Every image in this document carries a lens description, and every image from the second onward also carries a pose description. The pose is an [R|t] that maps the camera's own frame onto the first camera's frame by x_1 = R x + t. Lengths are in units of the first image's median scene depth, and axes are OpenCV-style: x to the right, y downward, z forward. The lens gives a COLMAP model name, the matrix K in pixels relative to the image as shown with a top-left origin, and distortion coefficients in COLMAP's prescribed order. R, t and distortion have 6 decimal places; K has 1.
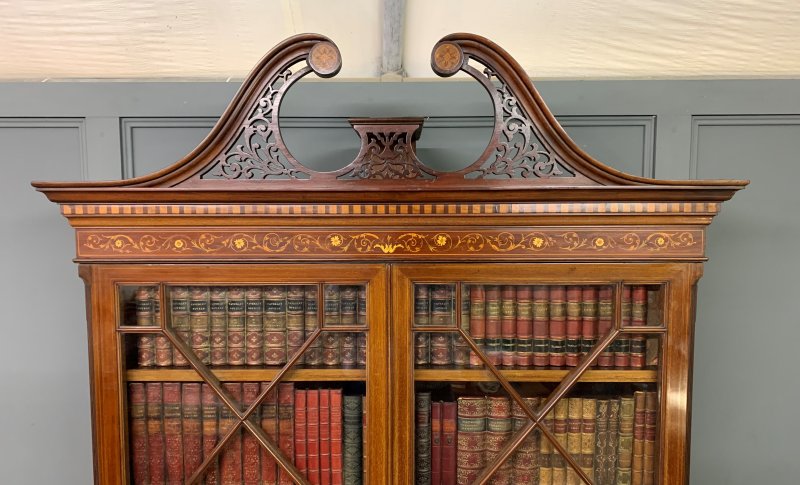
lens RADIAL K [[532.7, 0, 400.0], [0, 532.7, 242.5], [0, 0, 1]] dist [0.092411, -0.116271]
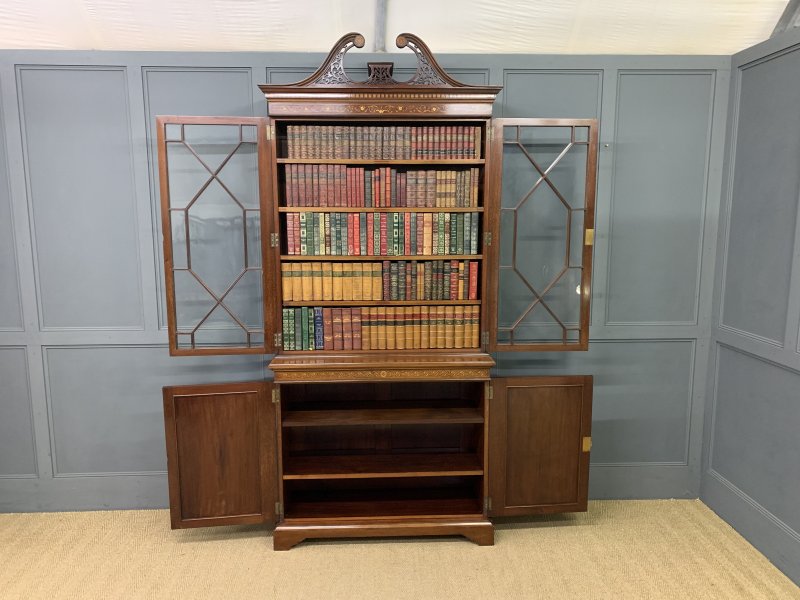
lens RADIAL K [[532.7, 0, 398.1], [0, 532.7, 290.1], [0, 0, 1]] dist [0.004872, 0.000499]
pose [[0.998841, -0.006976, 0.047629, -0.074103], [0.003831, 0.997825, 0.065805, 0.777387], [-0.047985, -0.065546, 0.996695, -1.885534]]
